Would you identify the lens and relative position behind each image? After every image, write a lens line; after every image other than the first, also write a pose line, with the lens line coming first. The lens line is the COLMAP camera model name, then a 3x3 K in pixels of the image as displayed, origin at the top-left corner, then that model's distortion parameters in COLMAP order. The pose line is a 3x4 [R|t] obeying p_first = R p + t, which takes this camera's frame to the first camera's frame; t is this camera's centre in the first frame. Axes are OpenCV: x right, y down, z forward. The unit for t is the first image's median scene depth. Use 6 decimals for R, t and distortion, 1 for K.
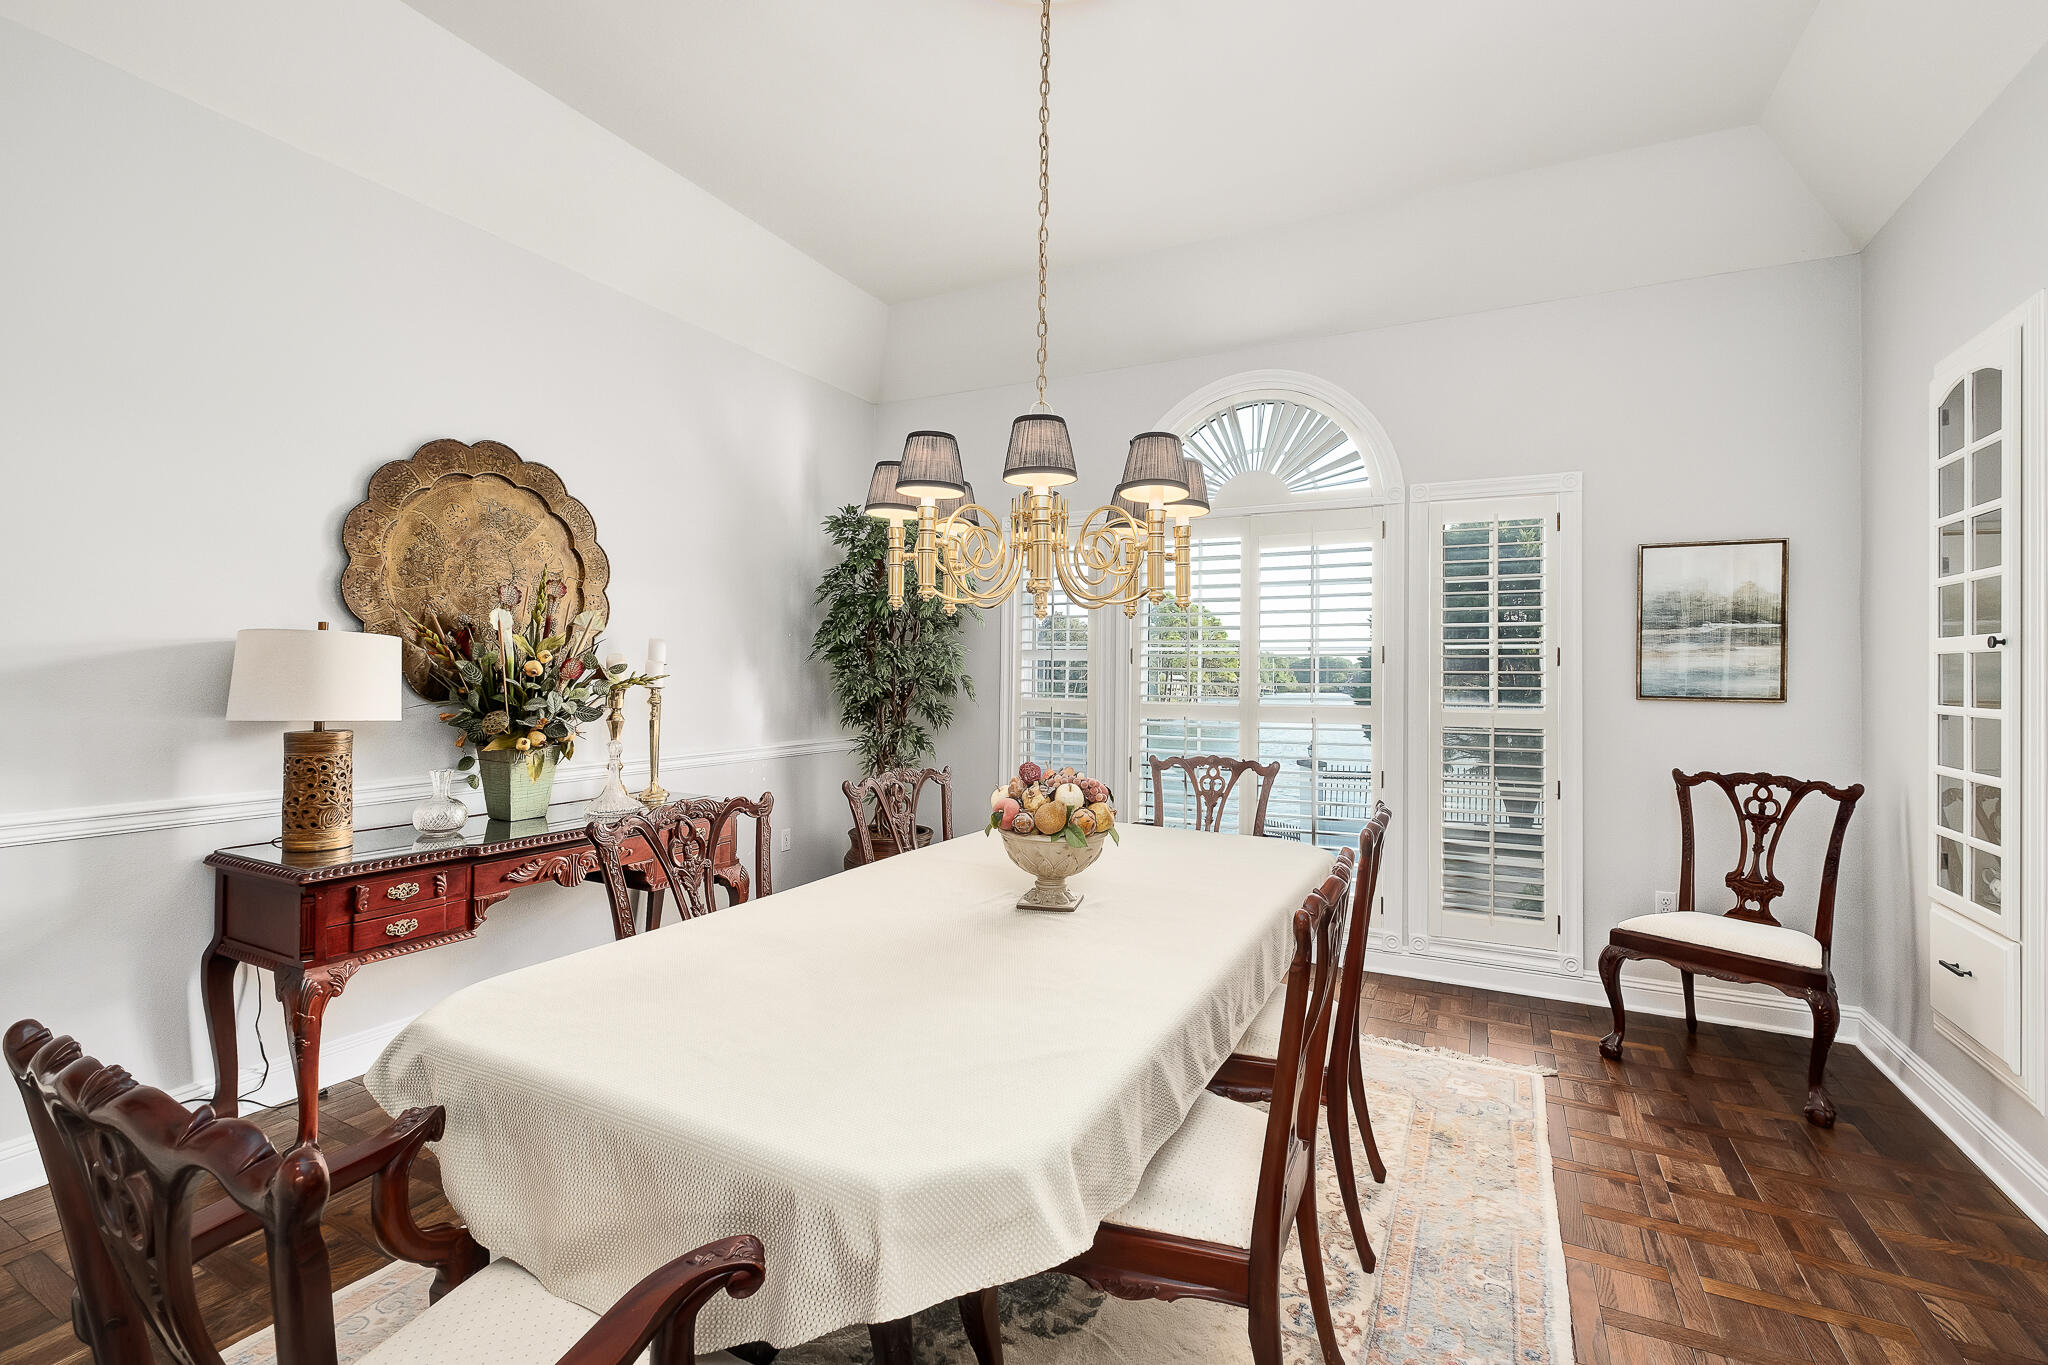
lens RADIAL K [[877.7, 0, 1032.7], [0, 877.7, 662.5], [0, 0, 1]] dist [-0.002133, -0.000335]
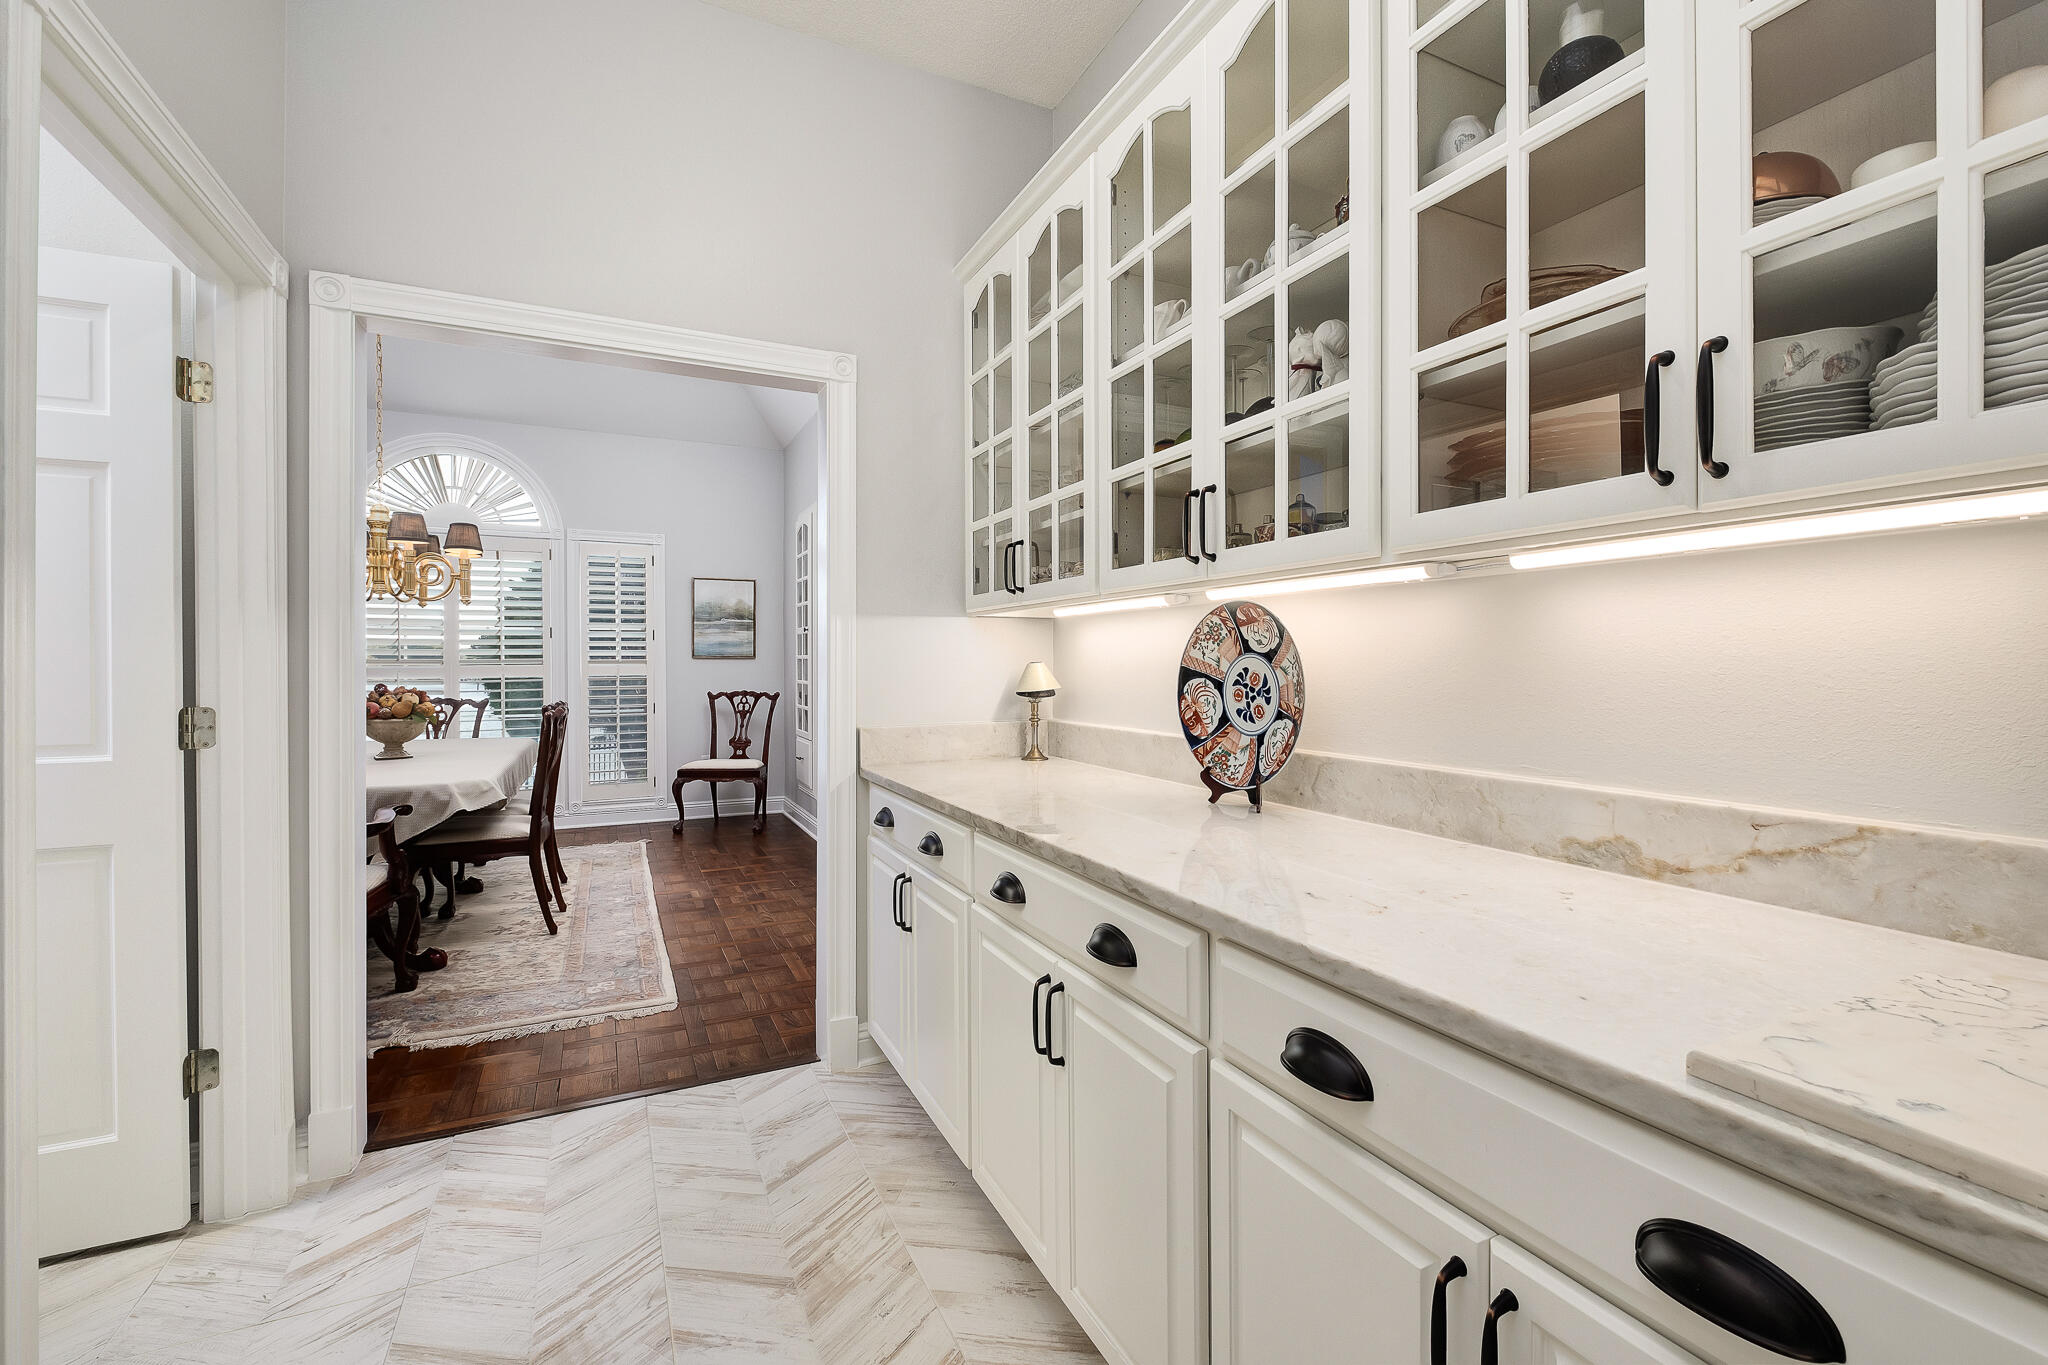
lens RADIAL K [[877.7, 0, 1032.7], [0, 877.7, 662.5], [0, 0, 1]] dist [-0.002133, -0.000335]
pose [[0.593266, -0.010382, 0.804939, -0.455339], [0.000547, 0.999922, 0.012494, 0.031959], [-0.805006, -0.006972, 0.593226, -0.811154]]
